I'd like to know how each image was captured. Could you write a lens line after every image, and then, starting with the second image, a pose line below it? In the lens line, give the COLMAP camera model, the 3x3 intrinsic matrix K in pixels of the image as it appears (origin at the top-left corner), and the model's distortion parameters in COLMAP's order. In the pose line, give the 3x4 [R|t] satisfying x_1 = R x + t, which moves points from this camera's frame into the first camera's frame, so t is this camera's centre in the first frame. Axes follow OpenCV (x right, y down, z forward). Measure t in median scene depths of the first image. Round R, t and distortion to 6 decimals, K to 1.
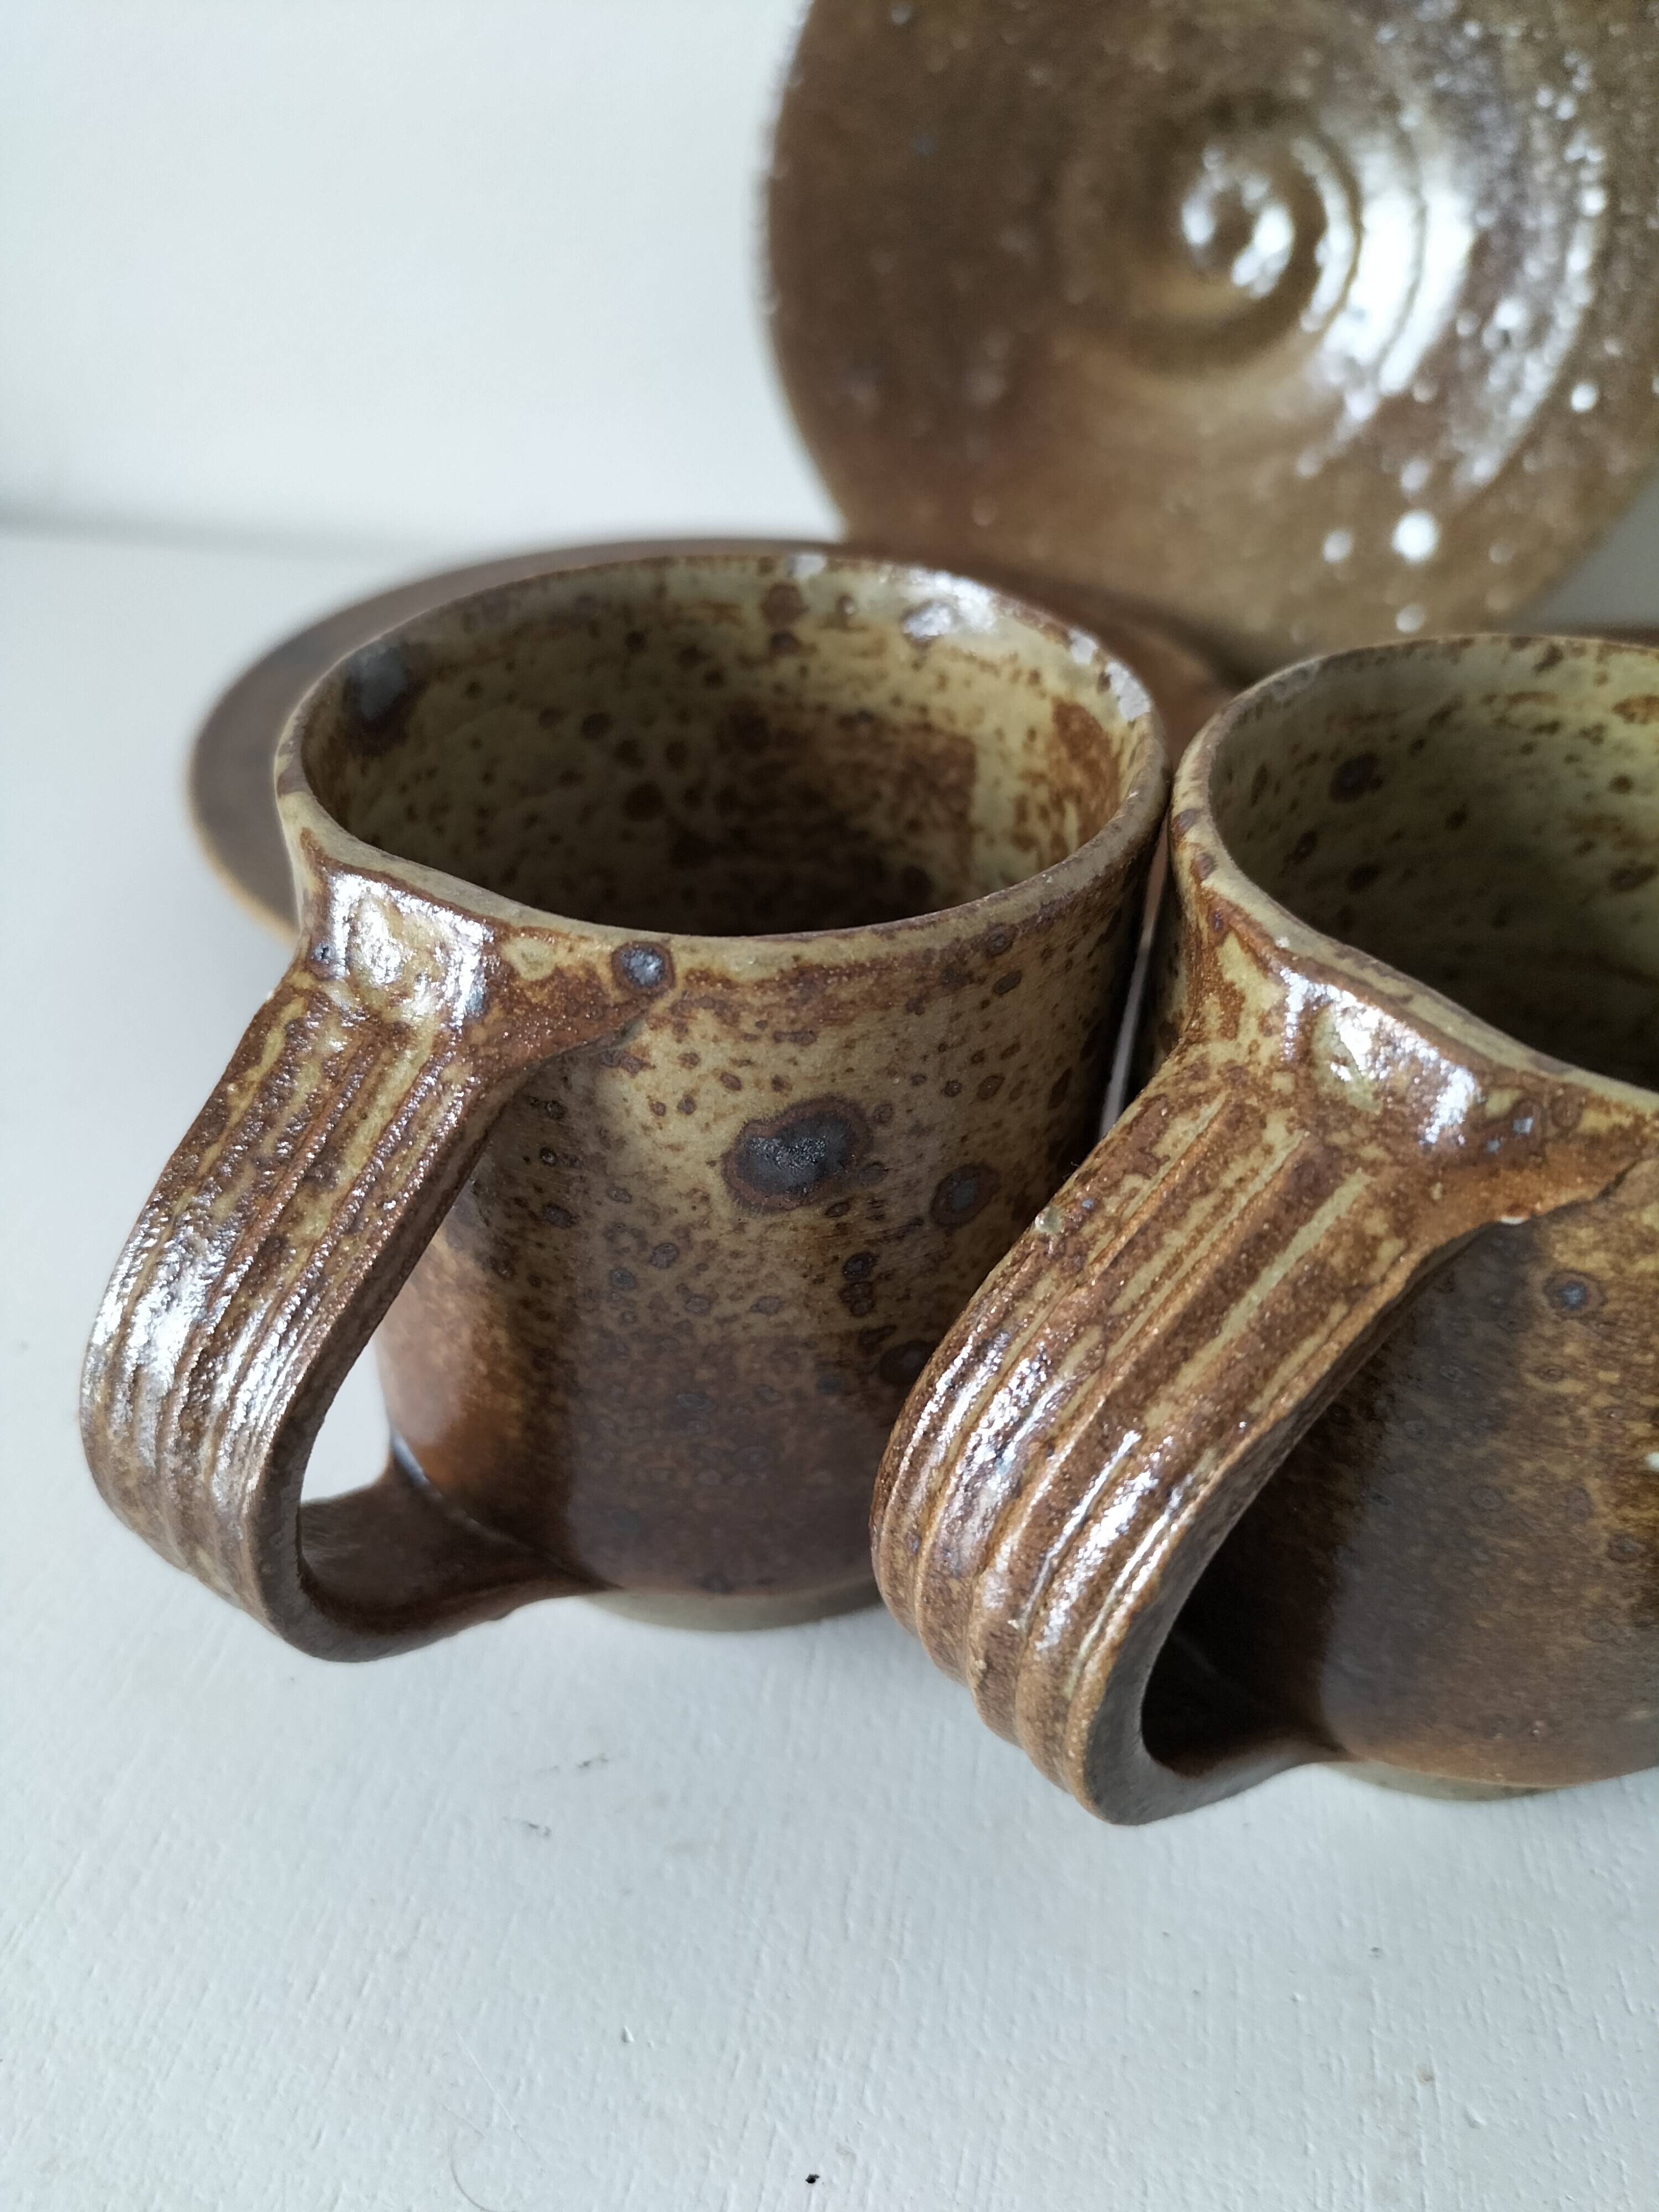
lens RADIAL K [[1798.0, 0, 820.2], [0, 1798.0, 1031.3], [0, 0, 1]] dist [-0.025353, -0.038565]
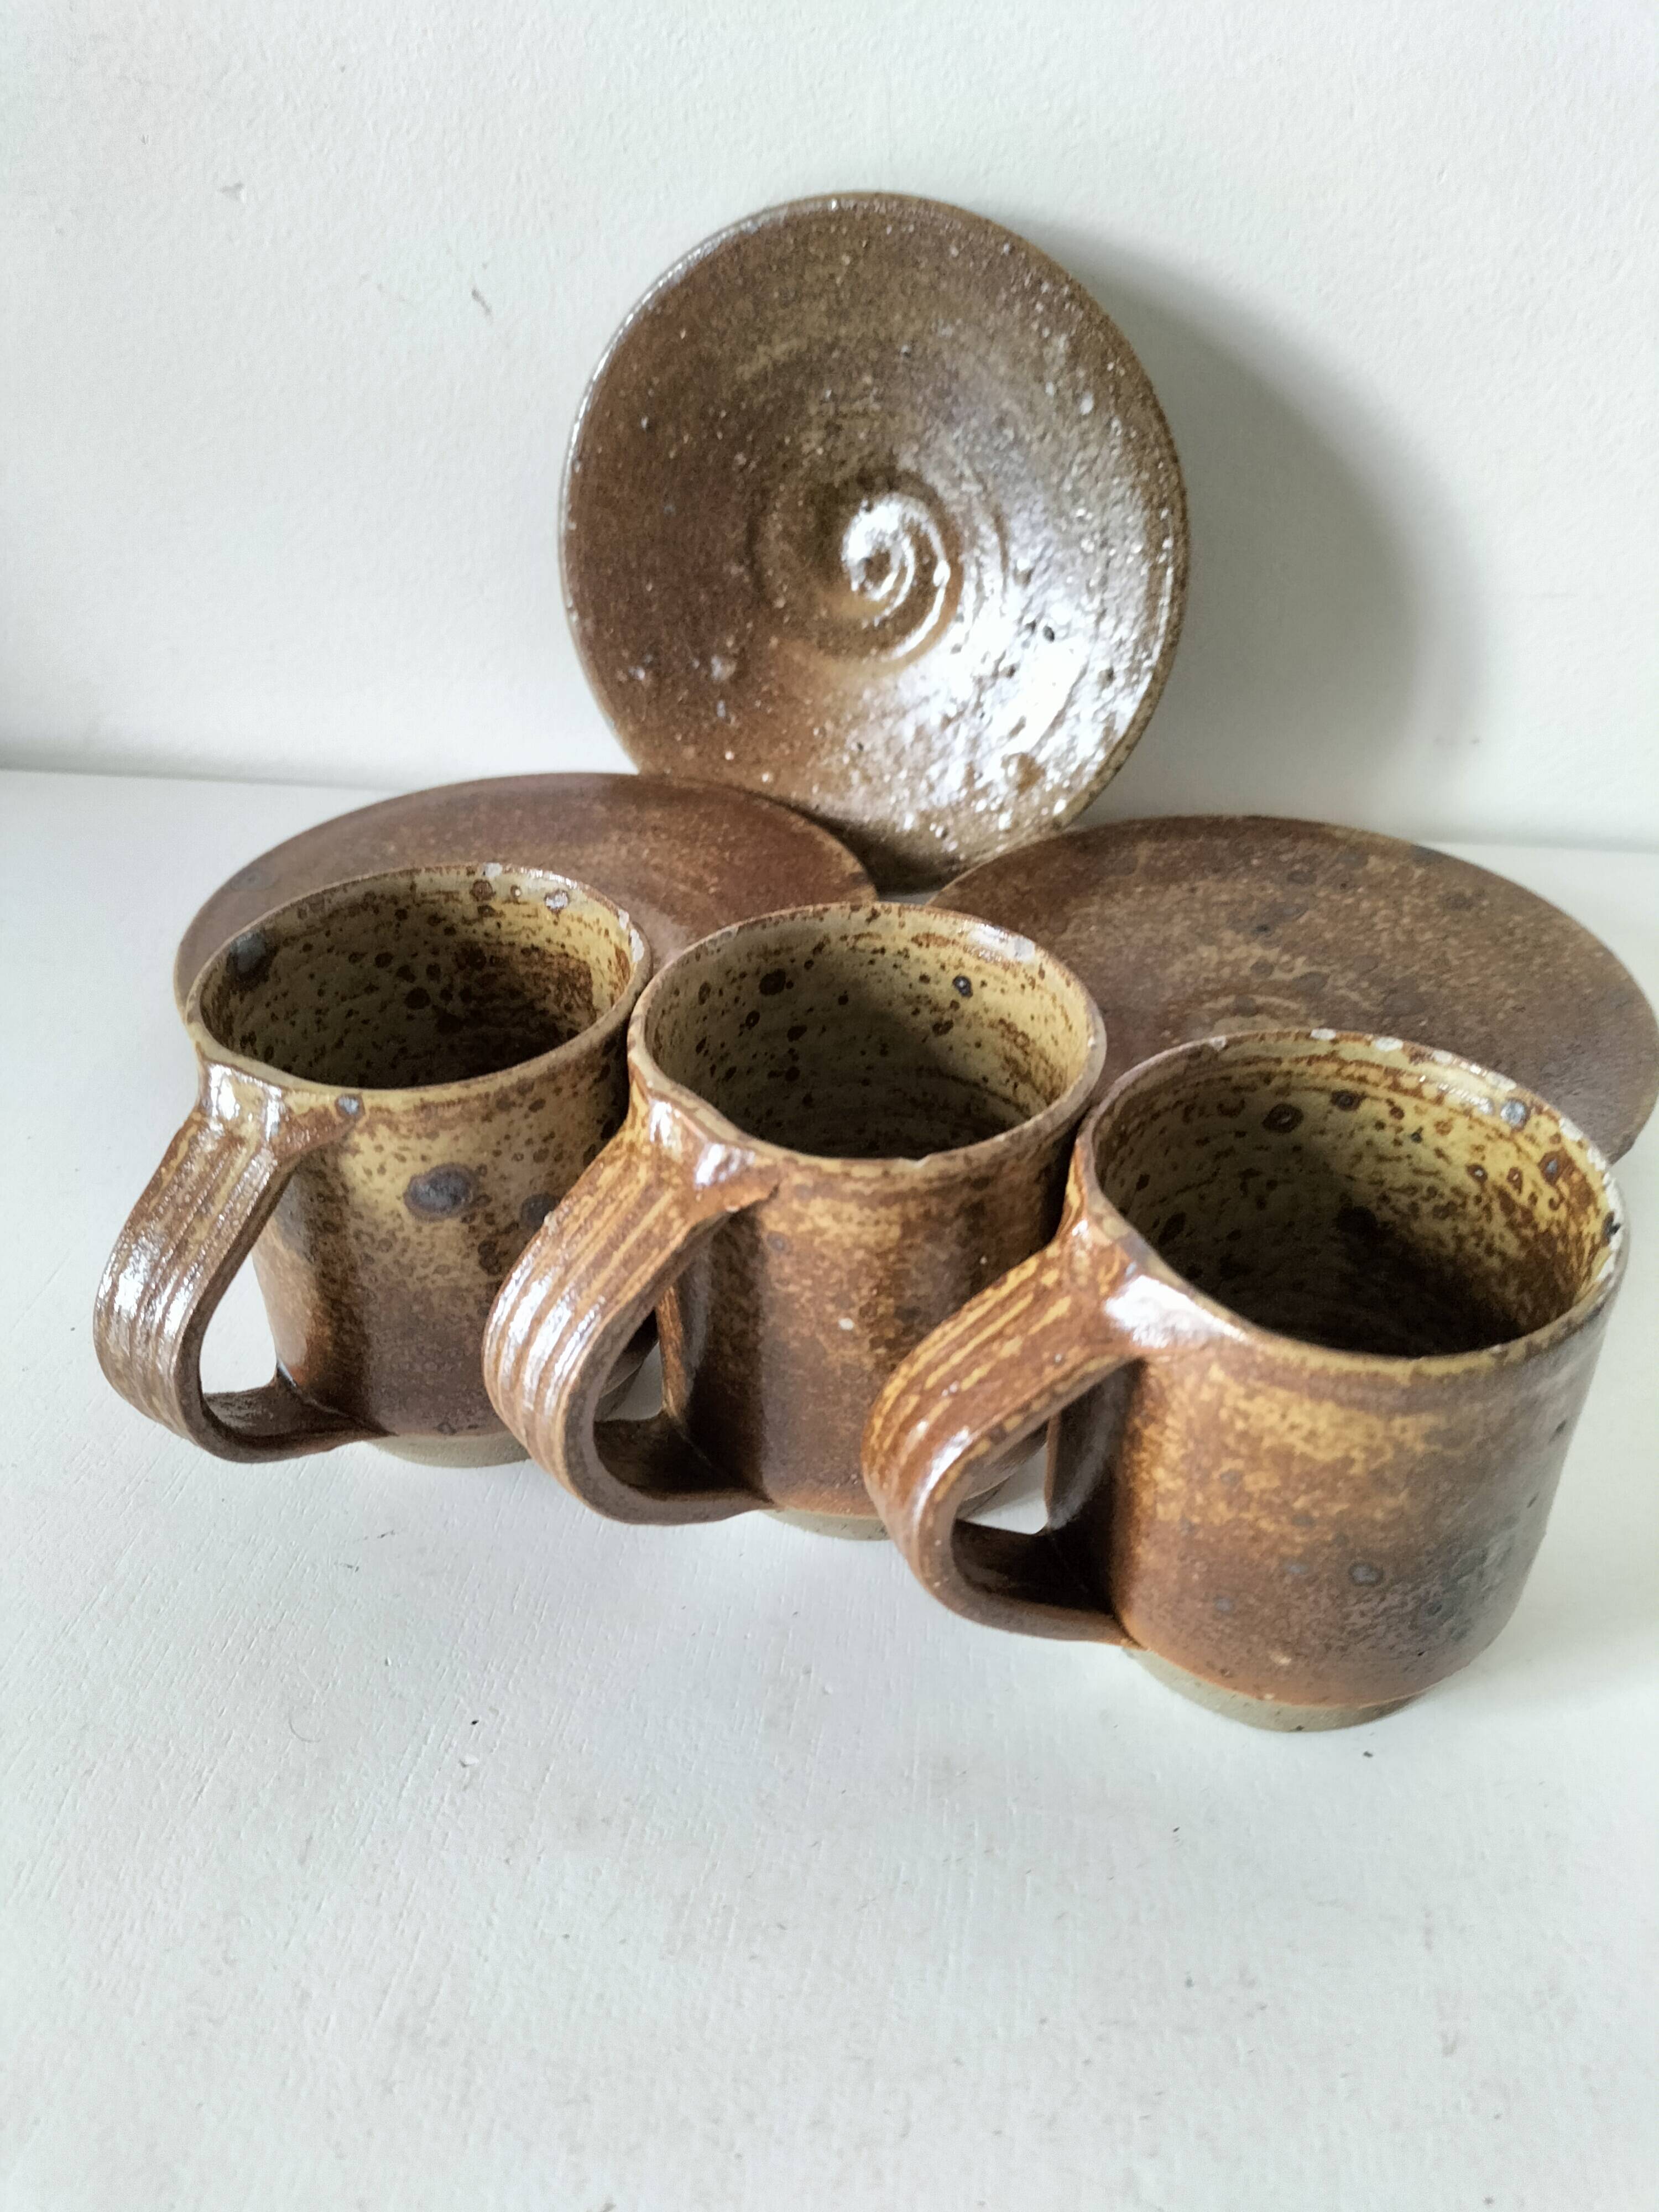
lens RADIAL K [[1726.1, 0, 827.1], [0, 1726.1, 1059.1], [0, 0, 1]] dist [0.068391, -0.158883]
pose [[0.999198, -0.036216, -0.017099, 0.411086], [0.035827, 0.999104, -0.022534, -0.020466], [0.017900, 0.021903, 0.999600, -0.858117]]
